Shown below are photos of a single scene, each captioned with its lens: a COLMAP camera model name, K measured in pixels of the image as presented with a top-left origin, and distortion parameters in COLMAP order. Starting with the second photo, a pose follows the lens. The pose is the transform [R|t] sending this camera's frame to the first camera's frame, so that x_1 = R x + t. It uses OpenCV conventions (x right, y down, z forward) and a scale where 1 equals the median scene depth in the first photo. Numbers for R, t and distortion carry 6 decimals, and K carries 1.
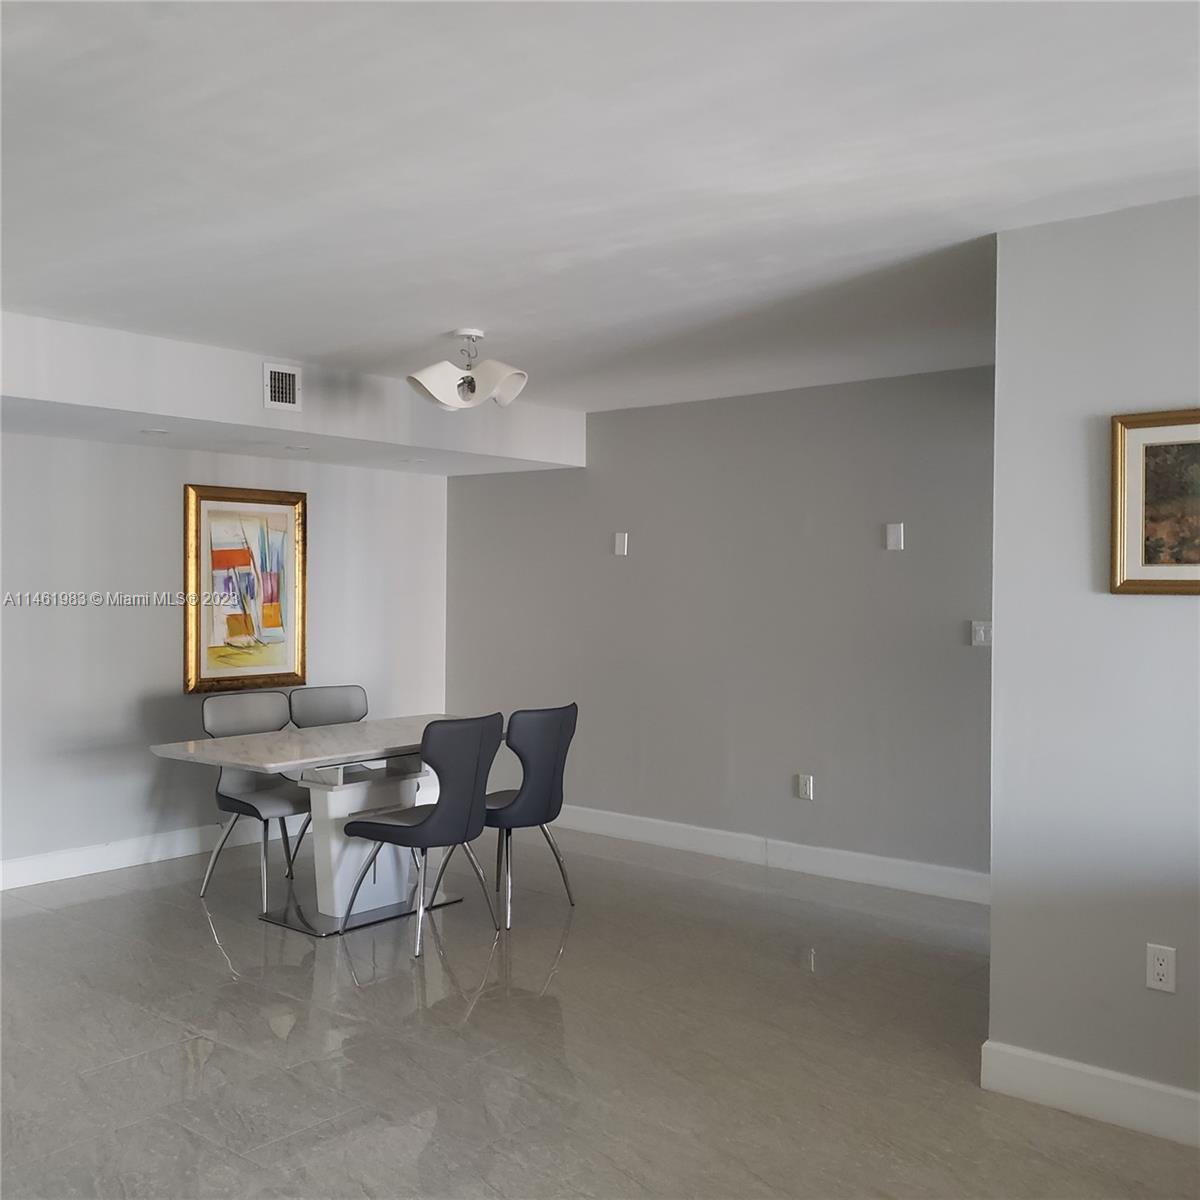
lens RADIAL K [[1222.3, 0, 601.0], [0, 1222.3, 594.9], [0, 0, 1]] dist [0.009320, 0.000000]
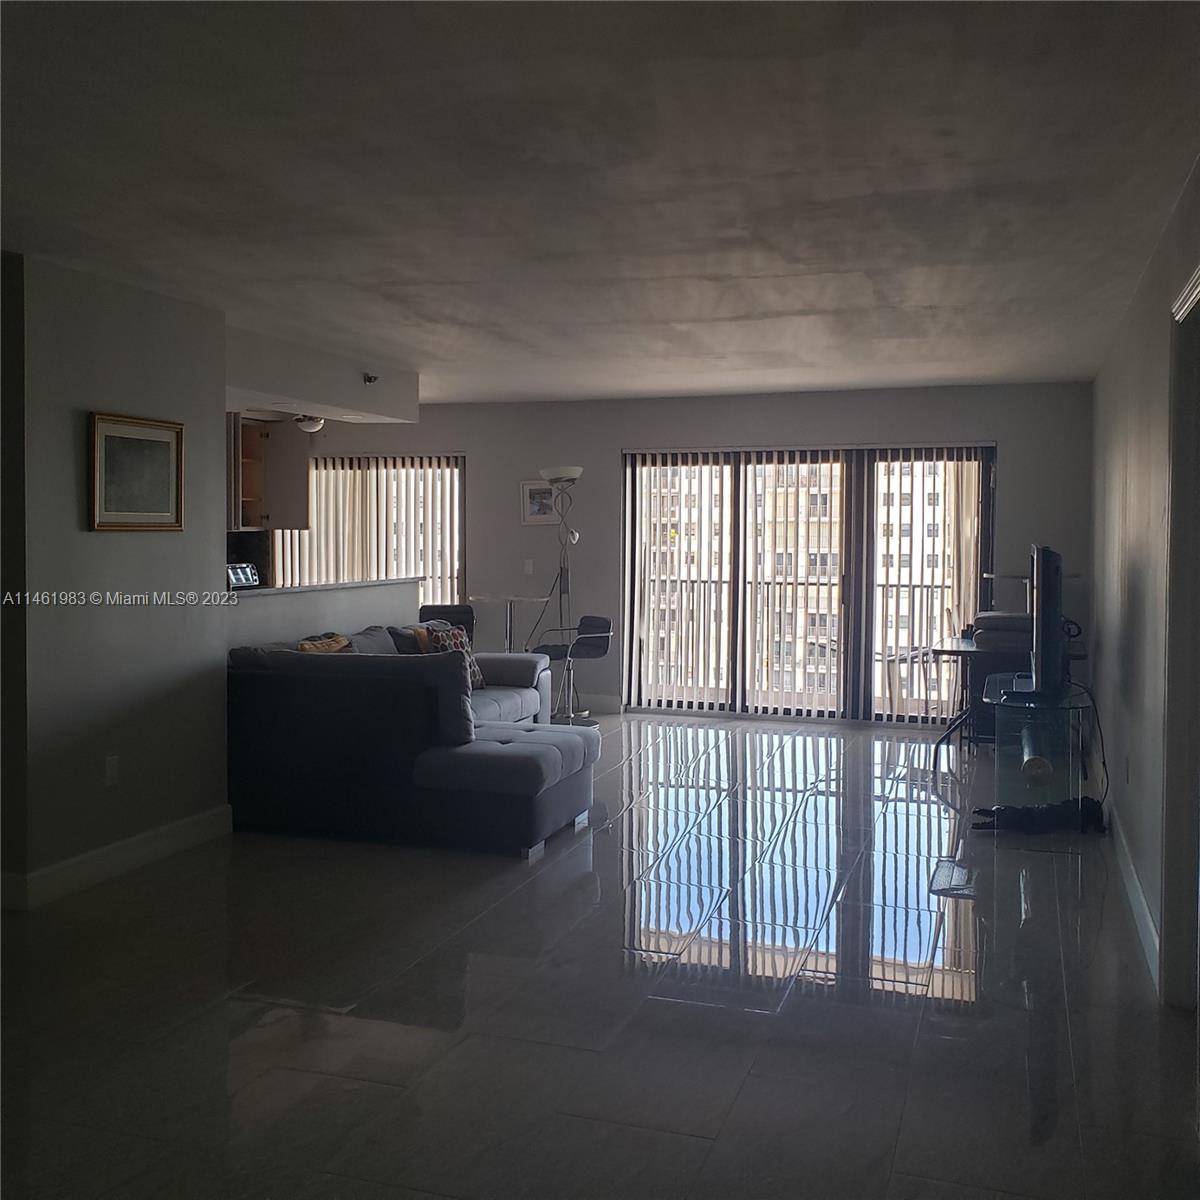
lens RADIAL K [[1222.3, 0, 598.2], [0, 1222.3, 581.4], [0, 0, 1]] dist [0.009320, 0.000000]
pose [[-0.385422, -0.046551, 0.921566, -1.205642], [0.000661, 0.998712, 0.050725, -0.016011], [-0.922740, 0.020159, -0.384895, 1.021580]]
